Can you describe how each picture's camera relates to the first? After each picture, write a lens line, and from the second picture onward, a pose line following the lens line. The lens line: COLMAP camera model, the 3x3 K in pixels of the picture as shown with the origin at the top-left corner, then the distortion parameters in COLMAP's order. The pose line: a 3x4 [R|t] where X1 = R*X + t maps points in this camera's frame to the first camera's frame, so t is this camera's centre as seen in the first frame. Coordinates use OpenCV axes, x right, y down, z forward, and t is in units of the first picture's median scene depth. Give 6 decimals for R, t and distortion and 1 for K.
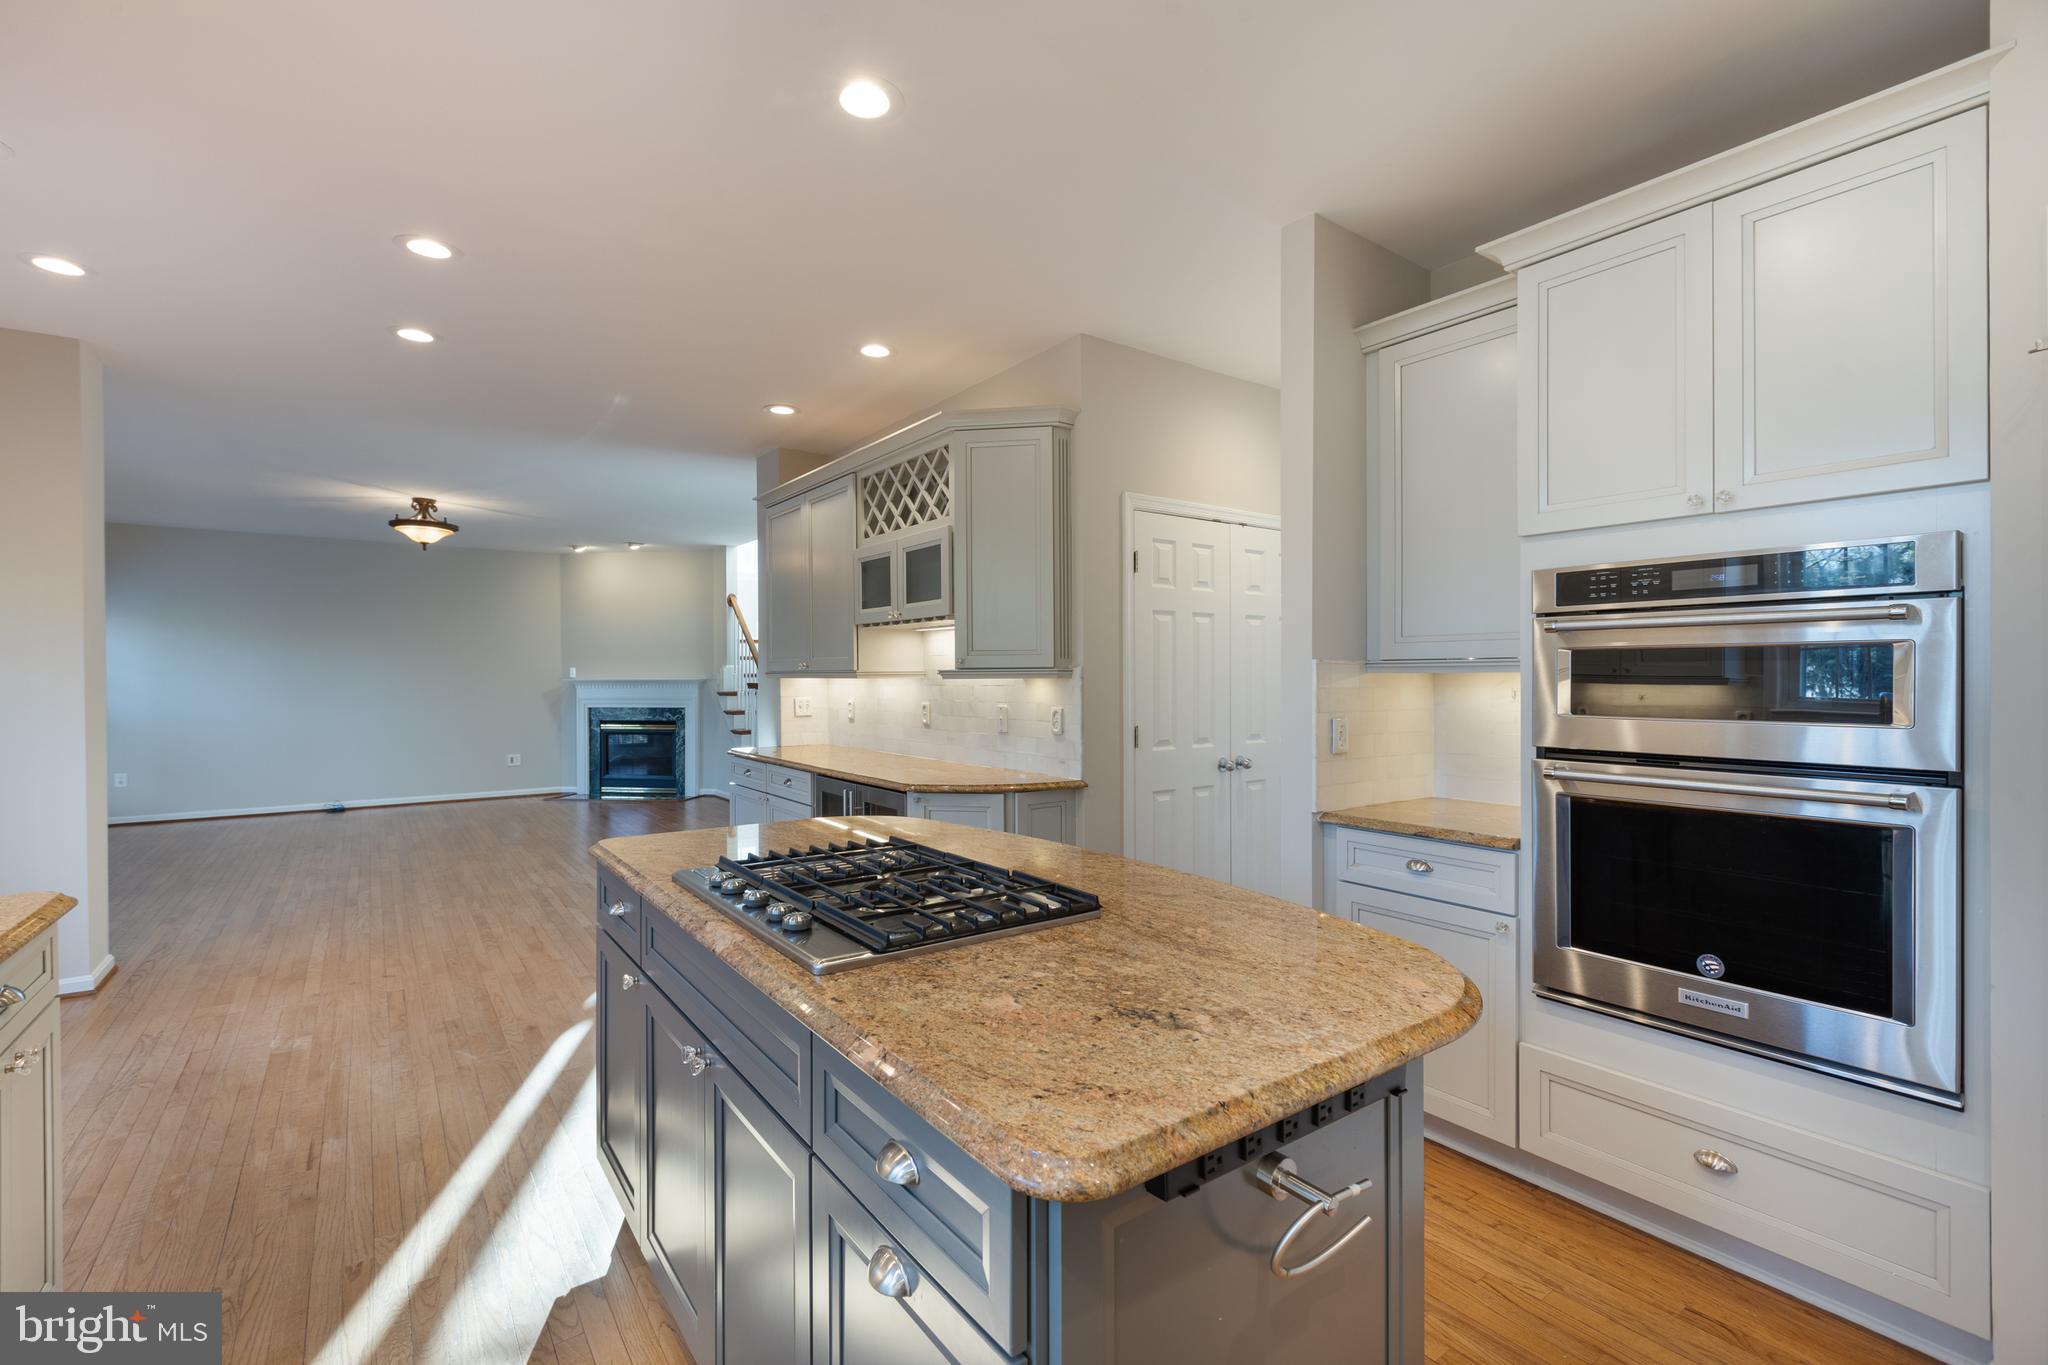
lens RADIAL K [[905.0, 0, 1026.2], [0, 905.0, 680.4], [0, 0, 1]] dist [0.002982, -0.001061]
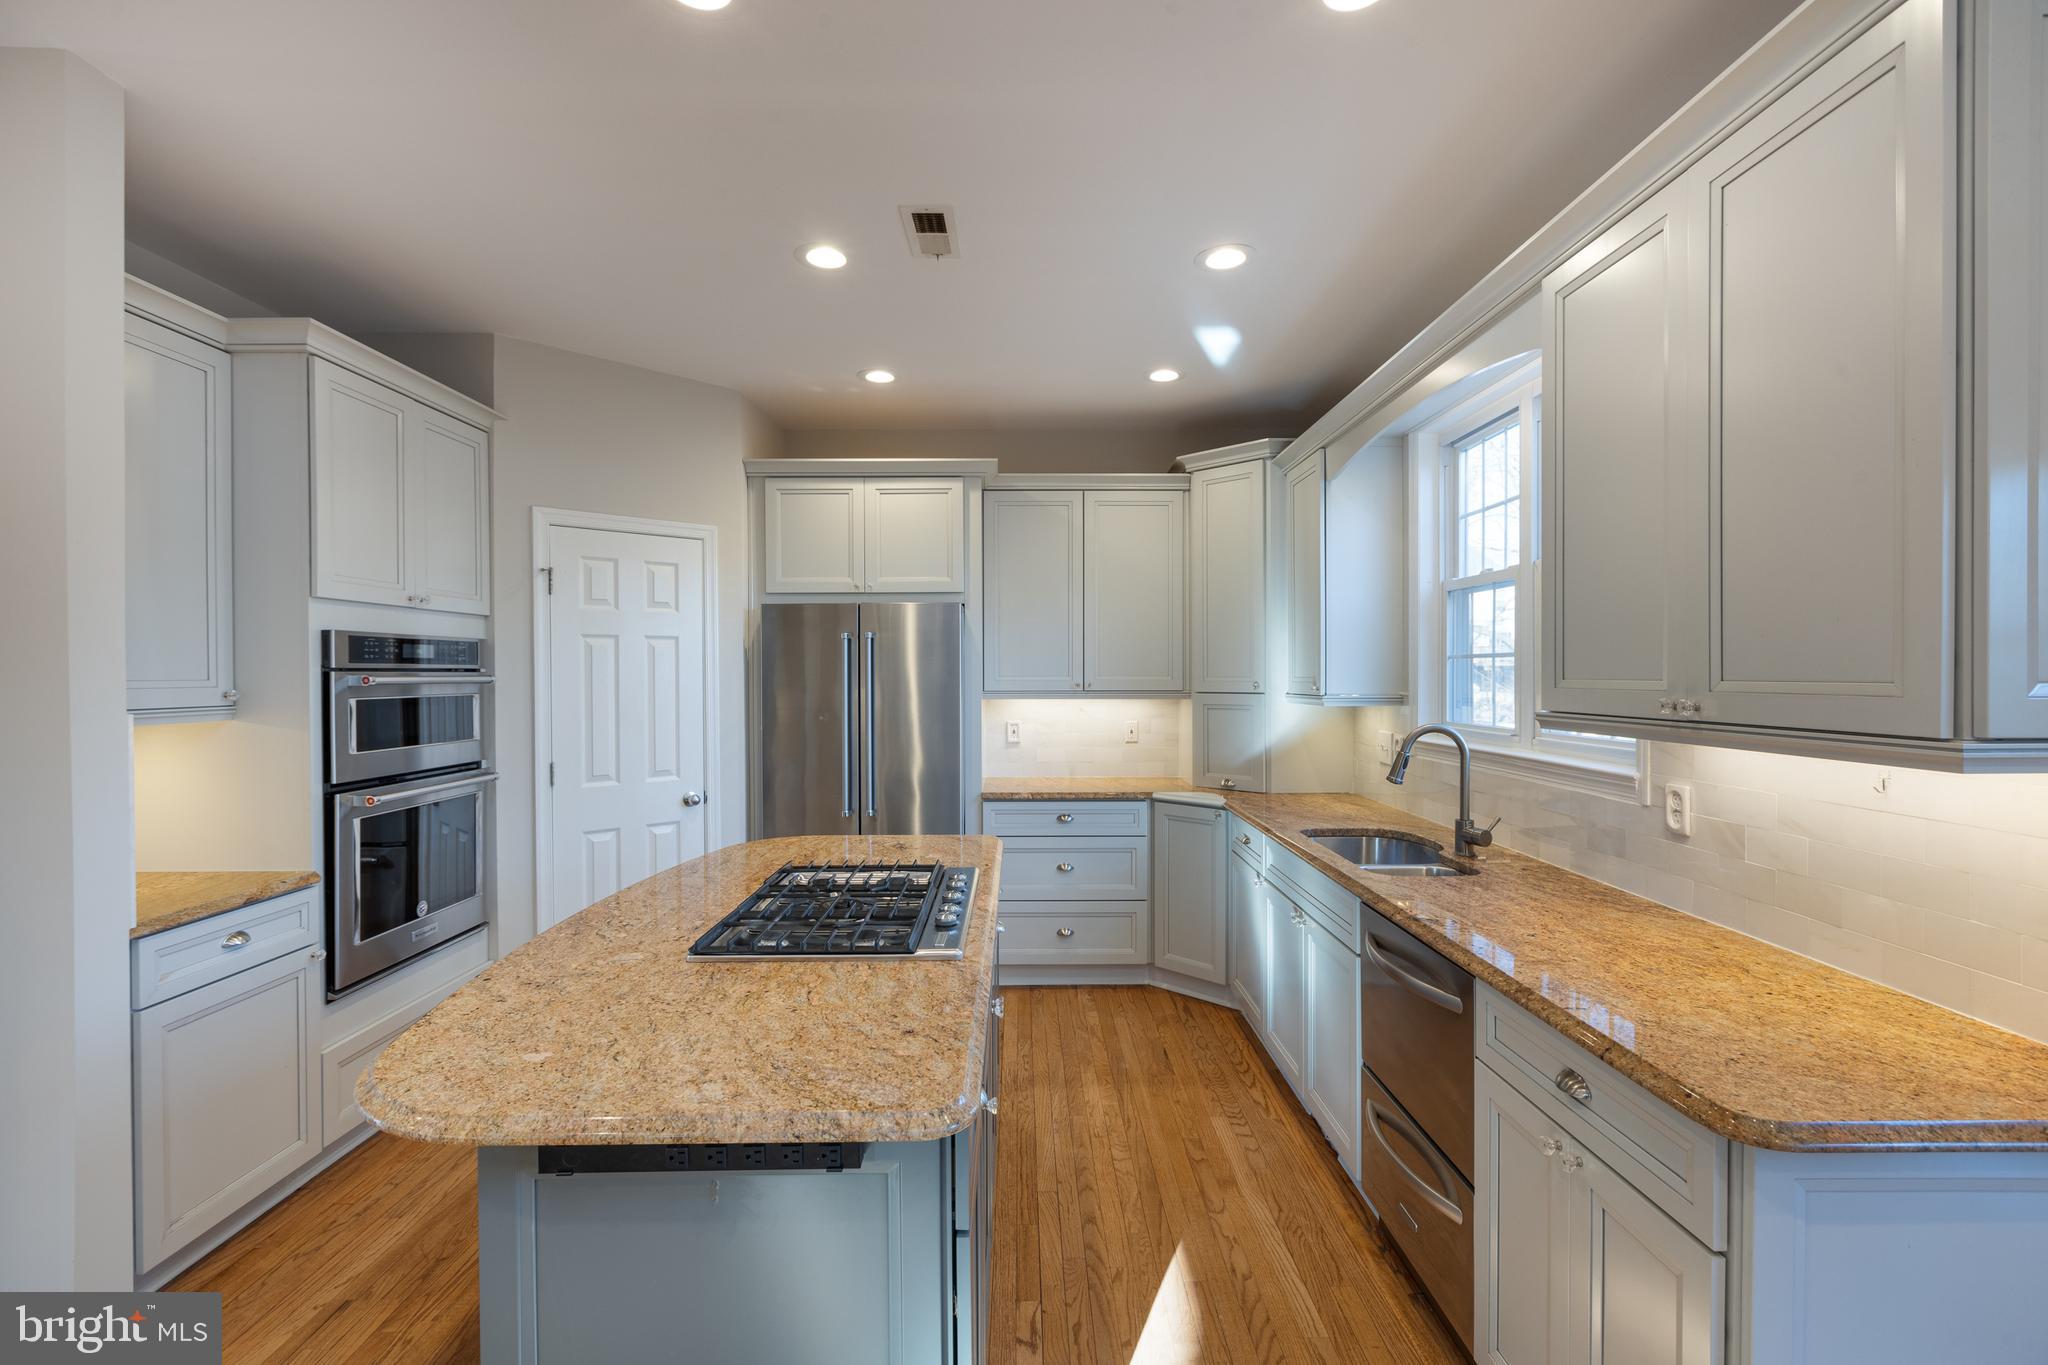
lens RADIAL K [[905.0, 0, 1026.2], [0, 905.0, 680.4], [0, 0, 1]] dist [0.002982, -0.001061]
pose [[-0.812994, 0.000978, 0.582271, -0.391639], [0.009458, 0.999889, 0.011527, -0.030026], [-0.582195, 0.014879, -0.812913, 0.679164]]
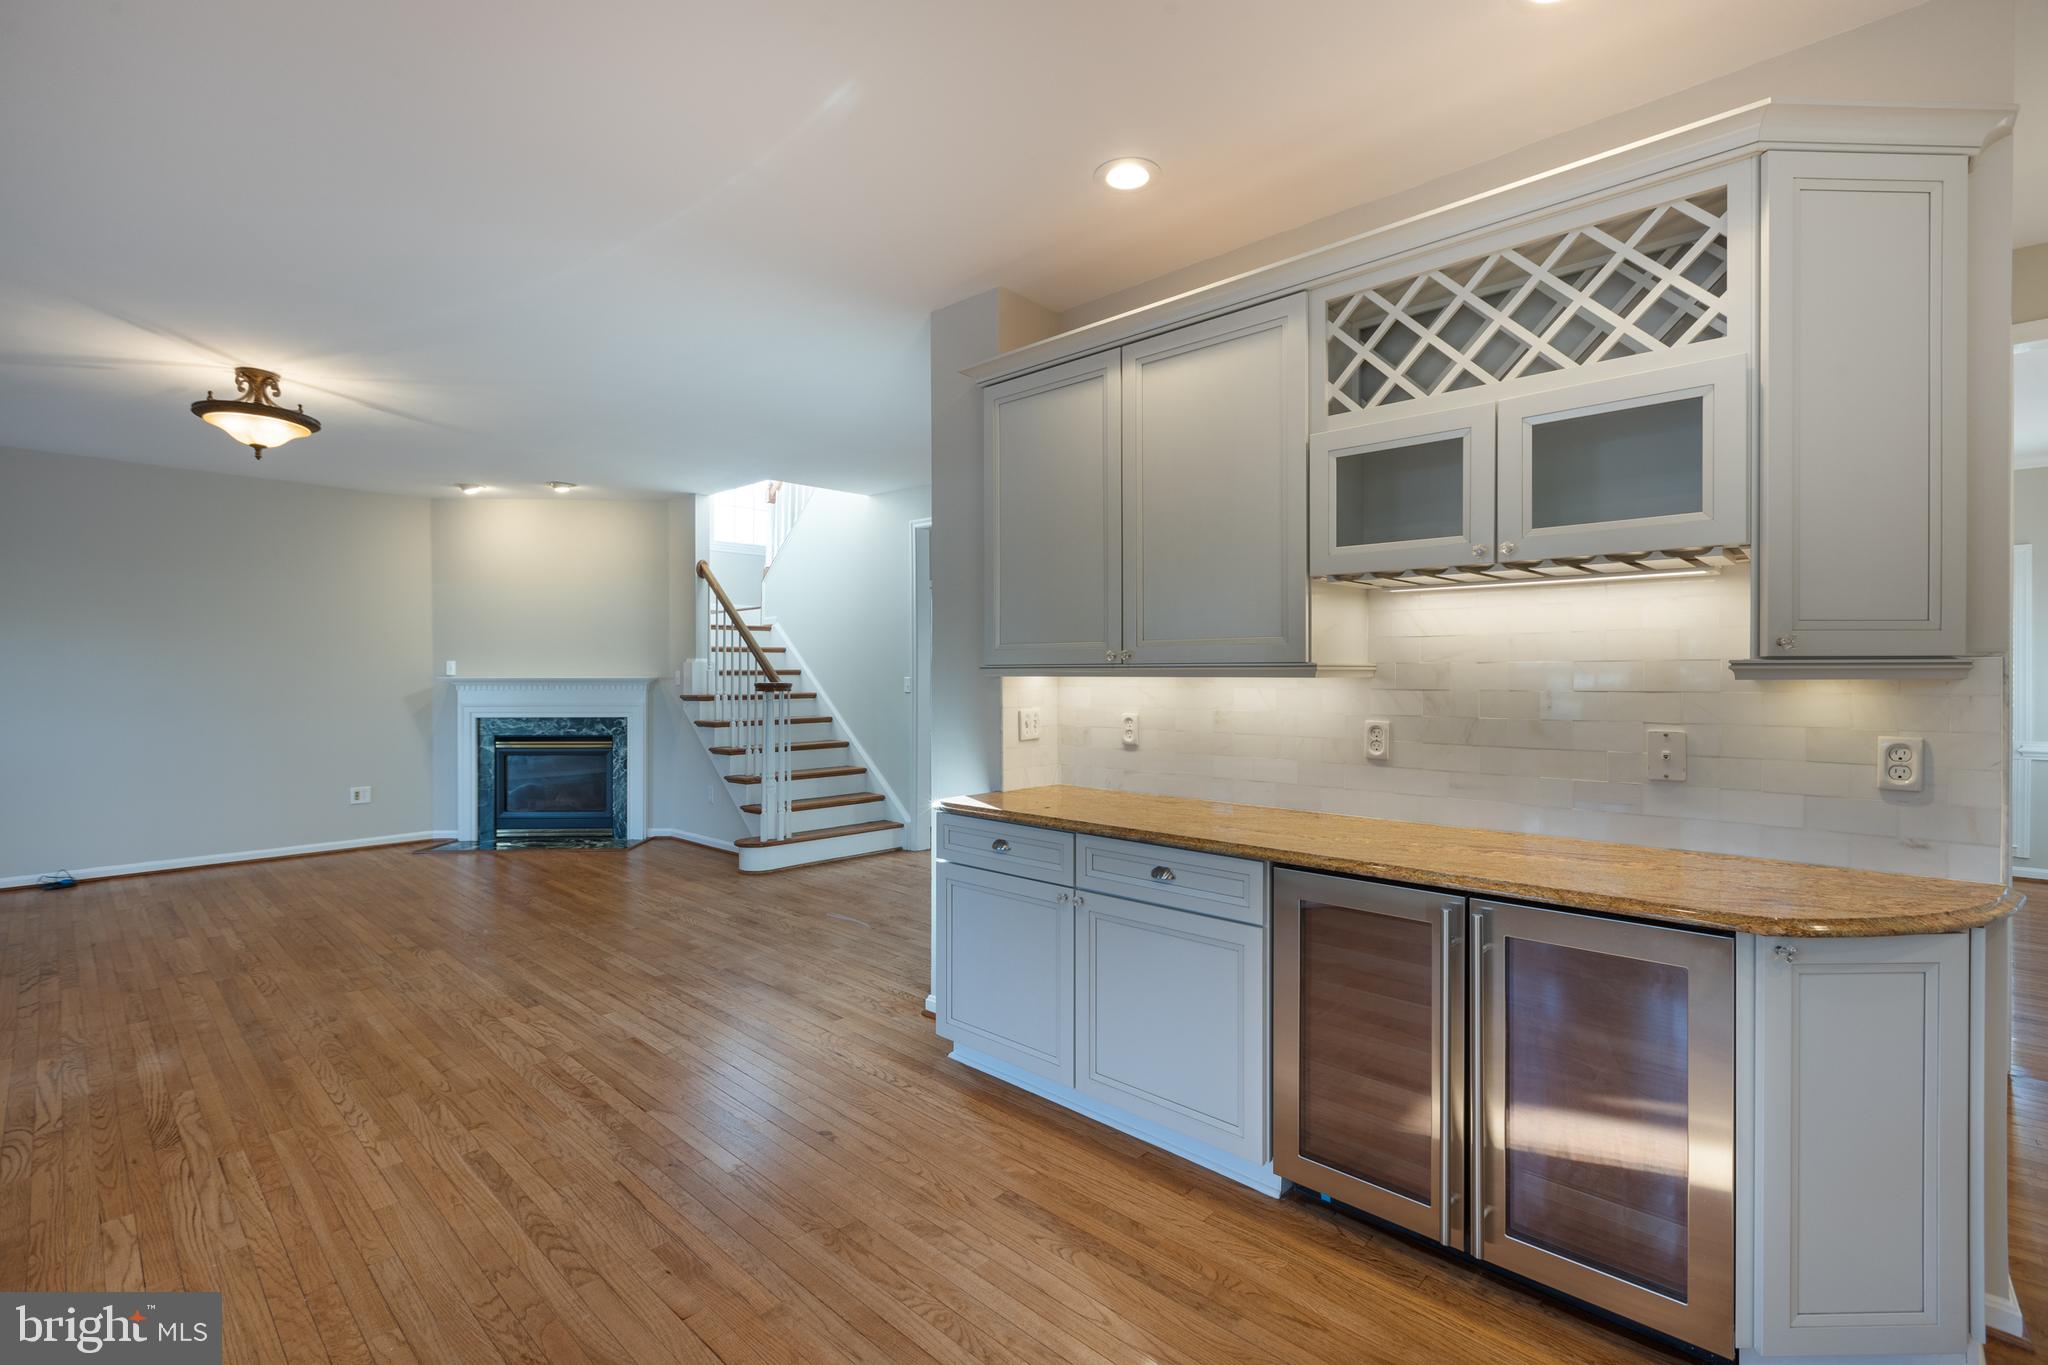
lens RADIAL K [[905.0, 0, 1026.2], [0, 905.0, 680.4], [0, 0, 1]] dist [0.002982, -0.001061]
pose [[0.981039, 0.001560, 0.193805, -0.433043], [-0.001748, 0.999998, 0.000800, -0.000623], [-0.193804, -0.001123, 0.981040, 0.486201]]
